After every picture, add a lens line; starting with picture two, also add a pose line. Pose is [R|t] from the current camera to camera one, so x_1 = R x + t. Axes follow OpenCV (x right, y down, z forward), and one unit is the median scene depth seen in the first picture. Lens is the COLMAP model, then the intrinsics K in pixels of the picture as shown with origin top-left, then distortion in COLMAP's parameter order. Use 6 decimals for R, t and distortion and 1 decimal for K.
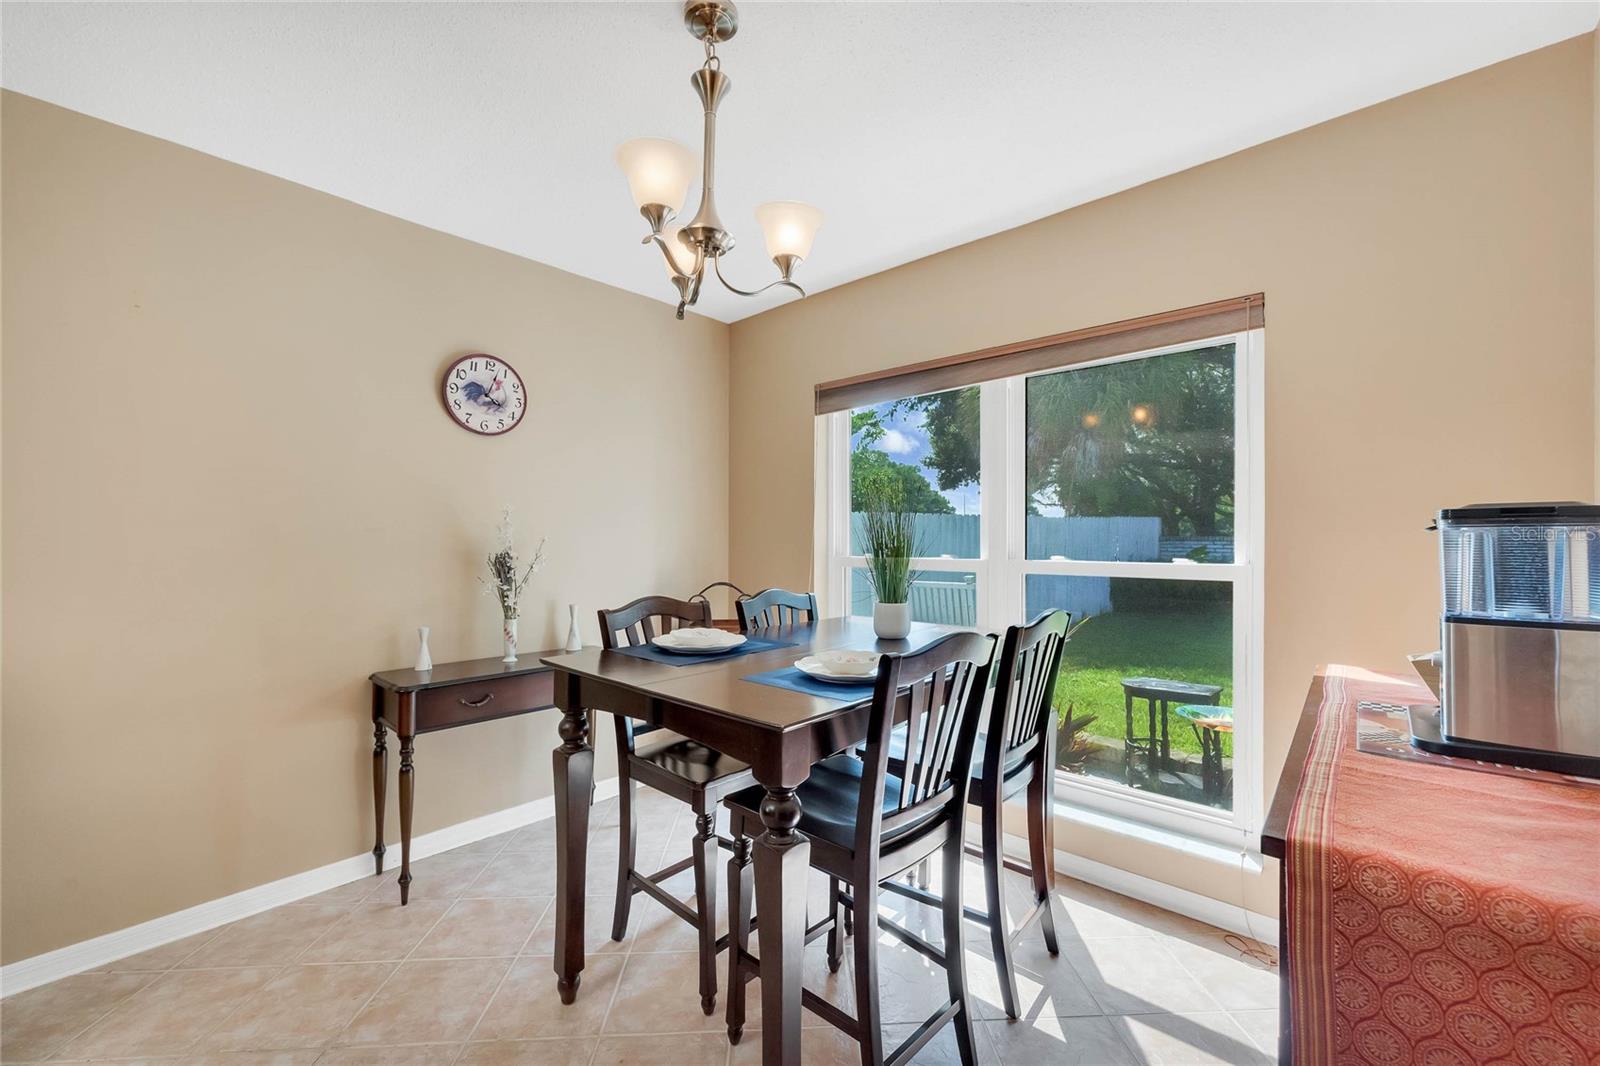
lens RADIAL K [[651.8, 0, 792.3], [0, 651.8, 537.4], [0, 0, 1]] dist [0.002529, 0.000596]
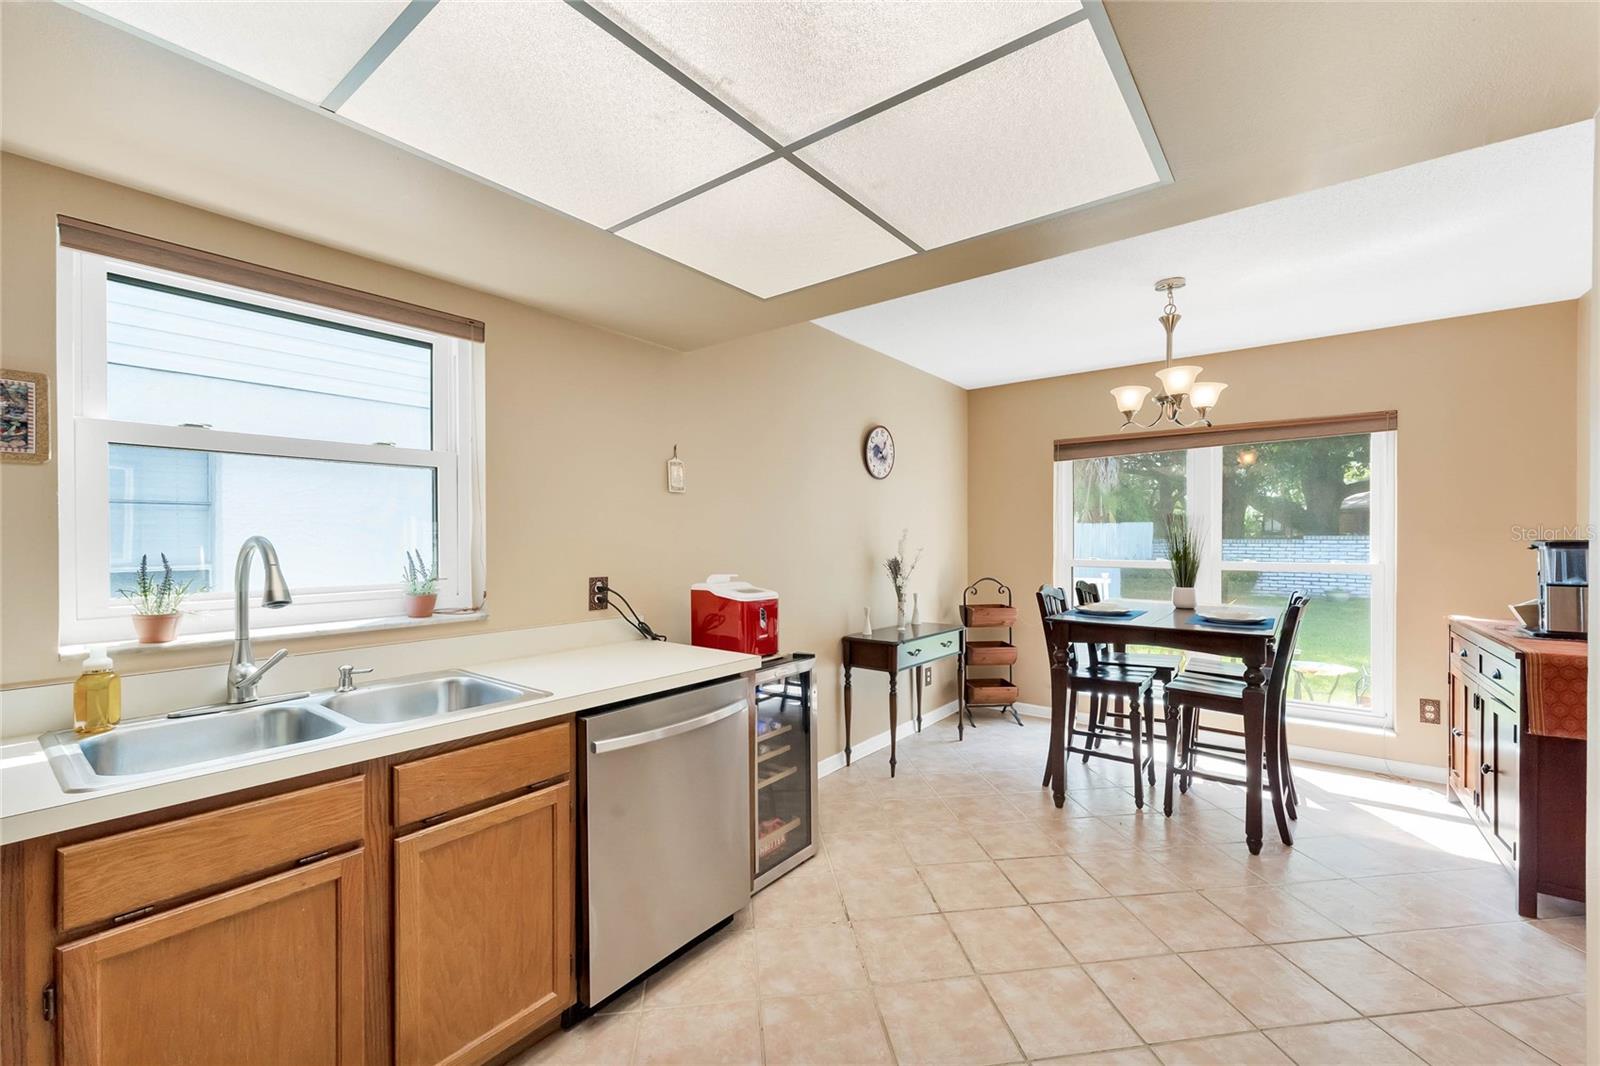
lens RADIAL K [[651.8, 0, 809.4], [0, 651.8, 532.9], [0, 0, 1]] dist [0.002529, 0.000596]
pose [[0.996826, -0.001148, 0.079600, -0.842487], [0.001742, 0.999971, -0.007400, -0.025894], [-0.079589, 0.007515, 0.996799, -0.536710]]
